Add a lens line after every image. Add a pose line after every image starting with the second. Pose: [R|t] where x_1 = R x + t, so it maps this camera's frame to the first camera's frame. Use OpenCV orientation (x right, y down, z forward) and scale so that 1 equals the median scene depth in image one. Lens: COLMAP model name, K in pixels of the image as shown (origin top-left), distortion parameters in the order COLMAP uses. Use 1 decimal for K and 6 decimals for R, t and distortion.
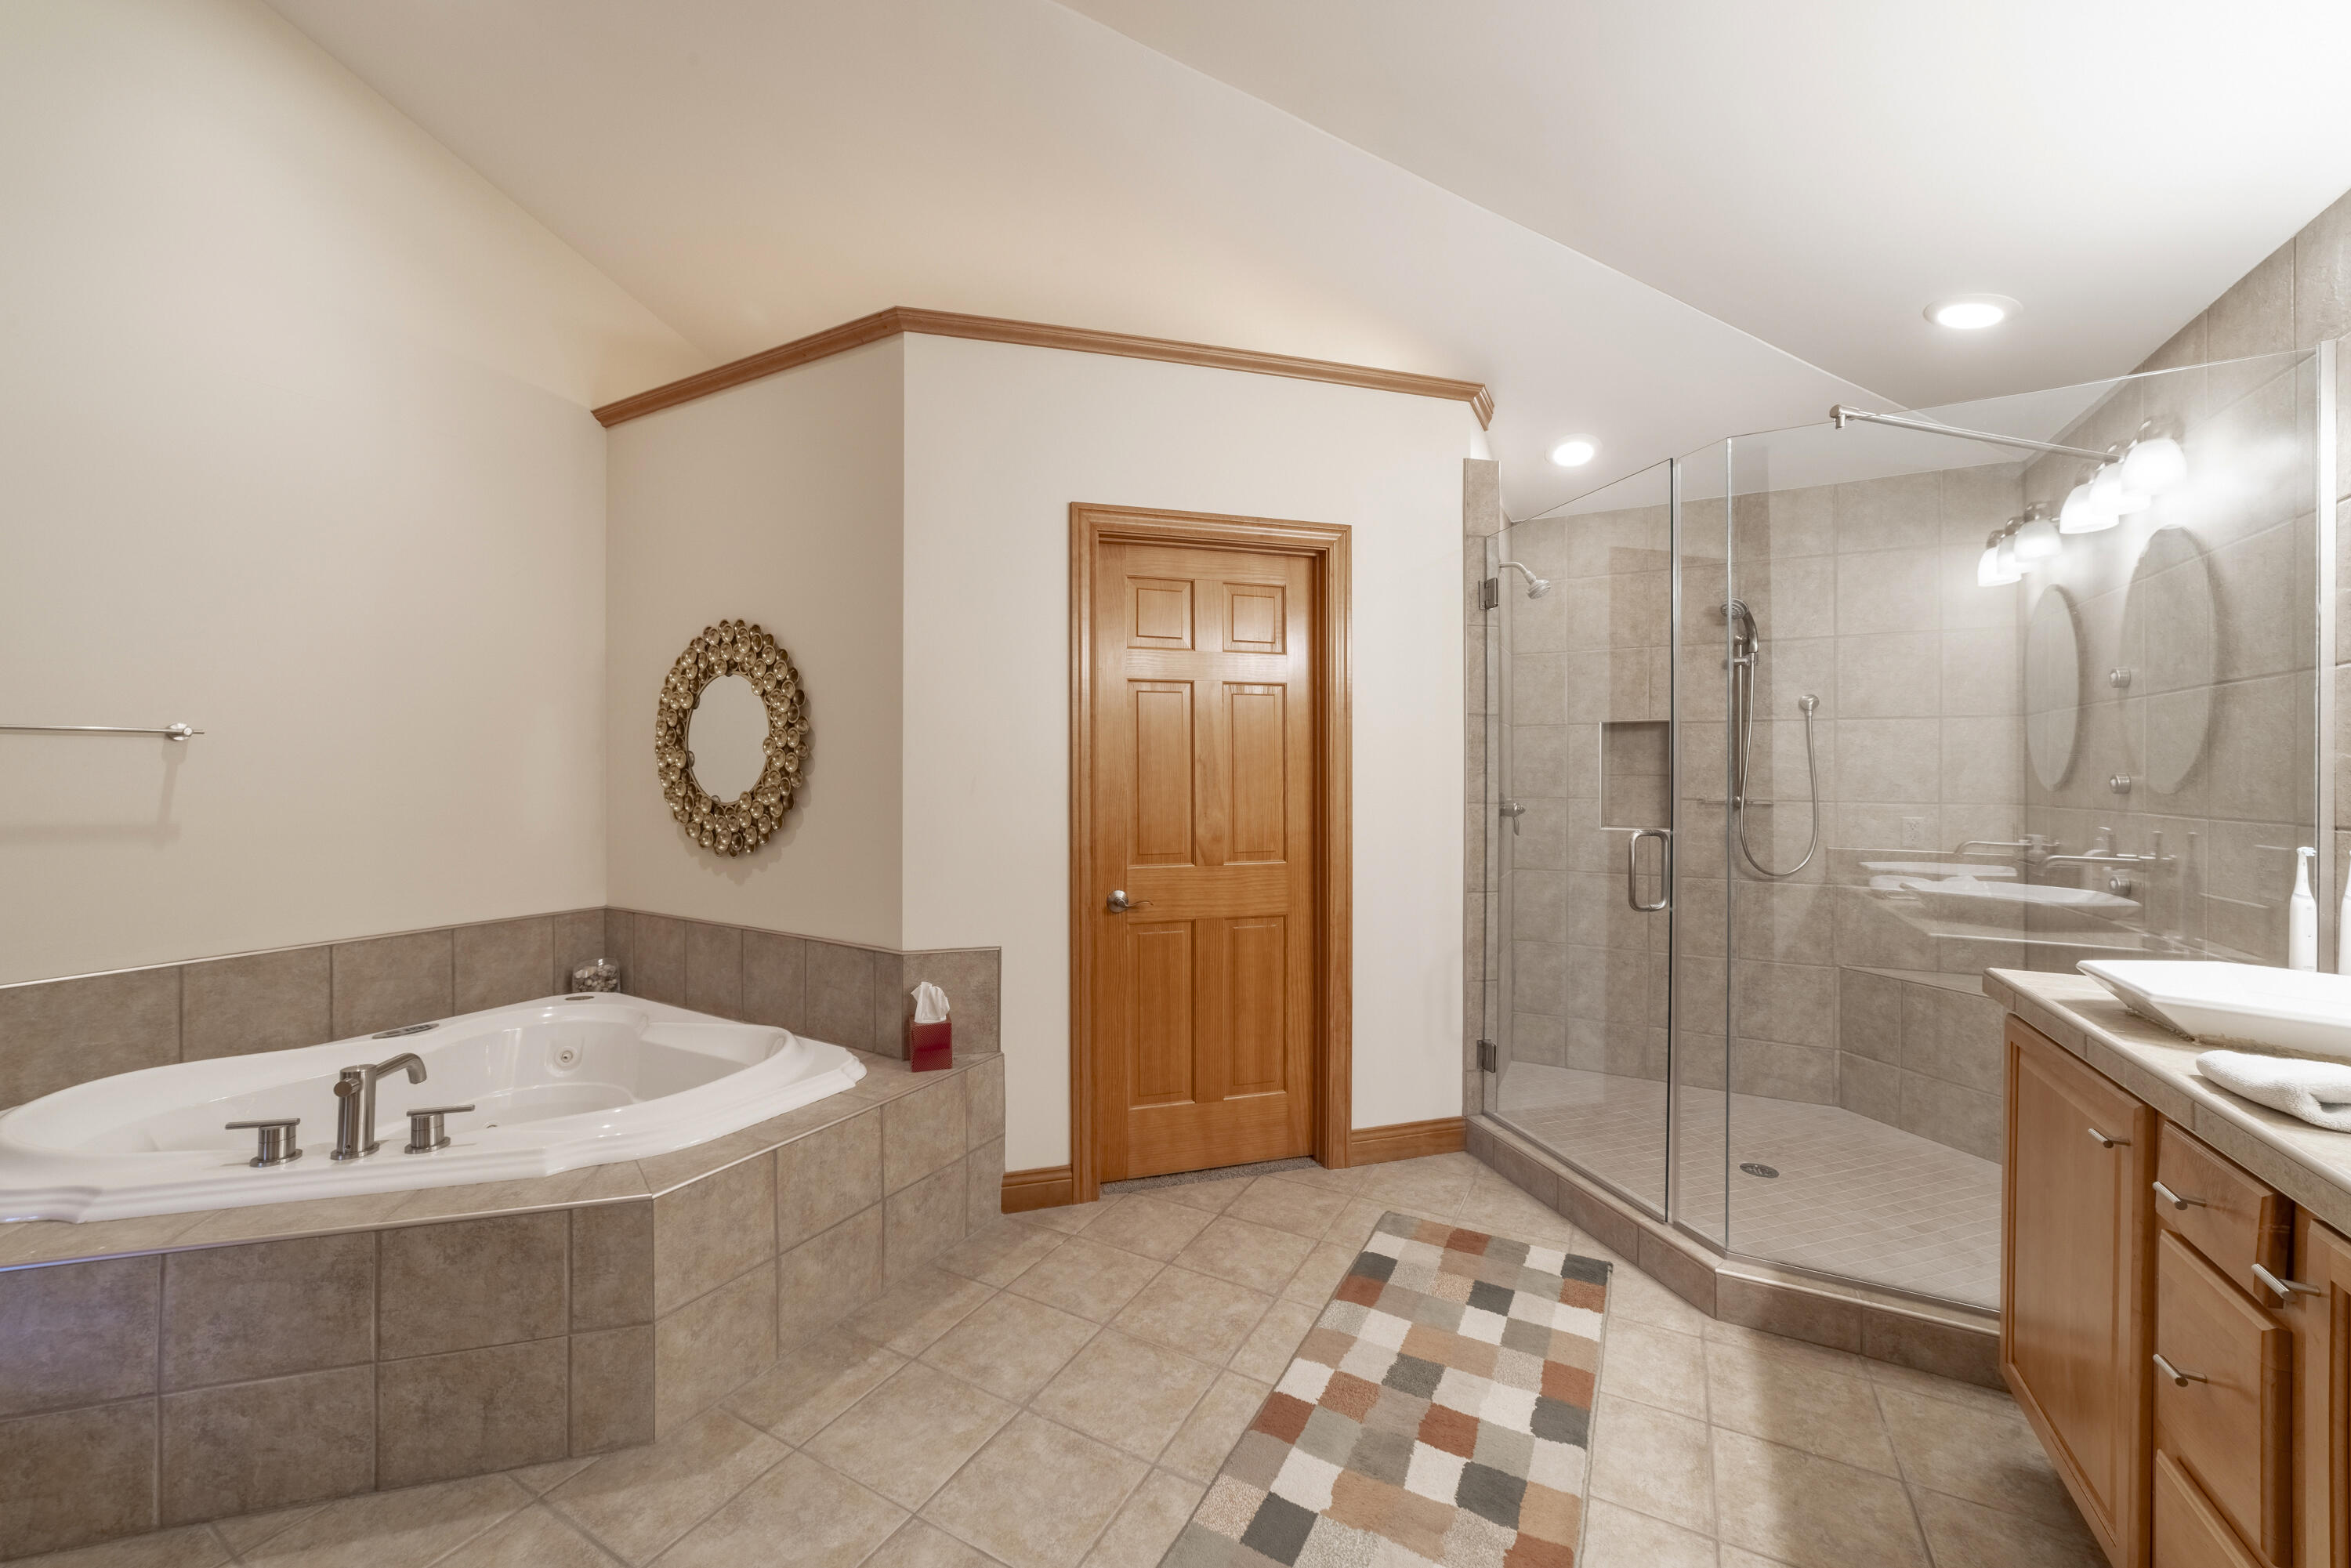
lens RADIAL K [[898.3, 0, 1168.7], [0, 898.3, 770.9], [0, 0, 1]] dist [-0.022436, 0.006949]
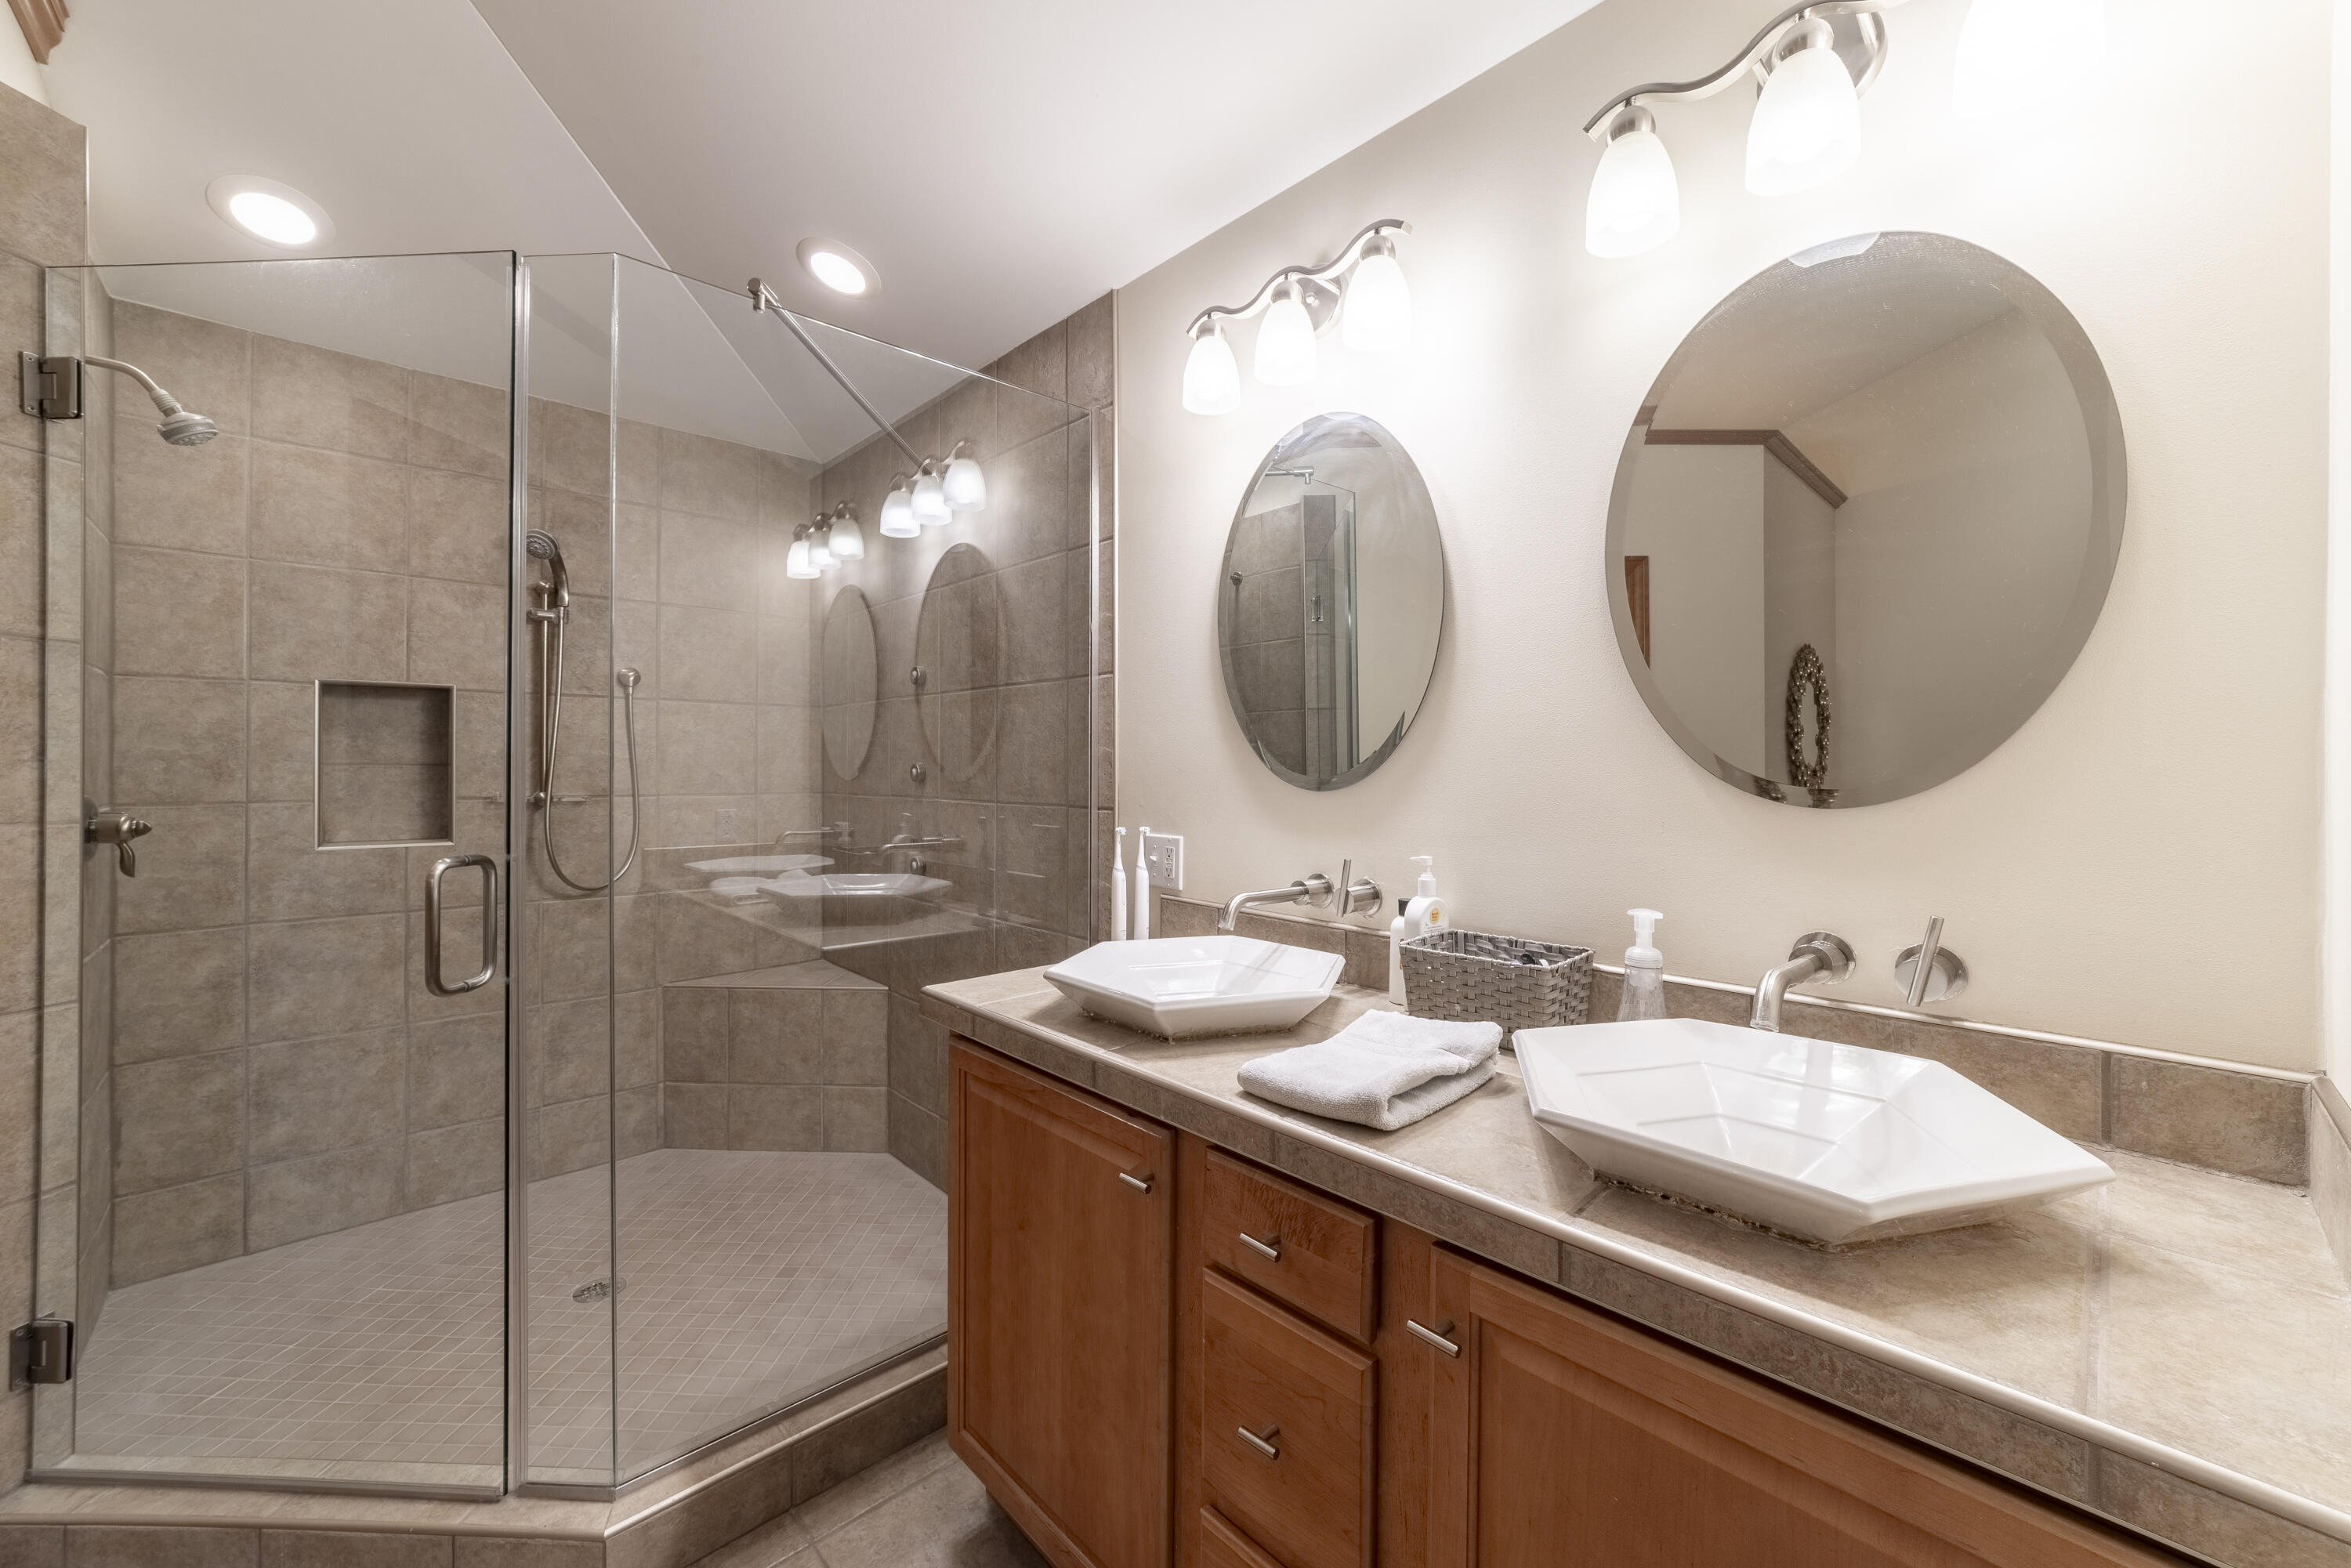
lens RADIAL K [[898.3, 0, 1180.5], [0, 898.3, 765.3], [0, 0, 1]] dist [-0.022436, 0.006949]
pose [[0.307225, -0.000317, 0.951637, 0.091521], [-0.005419, 0.999983, 0.002082, 0.001226], [-0.951621, -0.005796, 0.307218, 0.273395]]
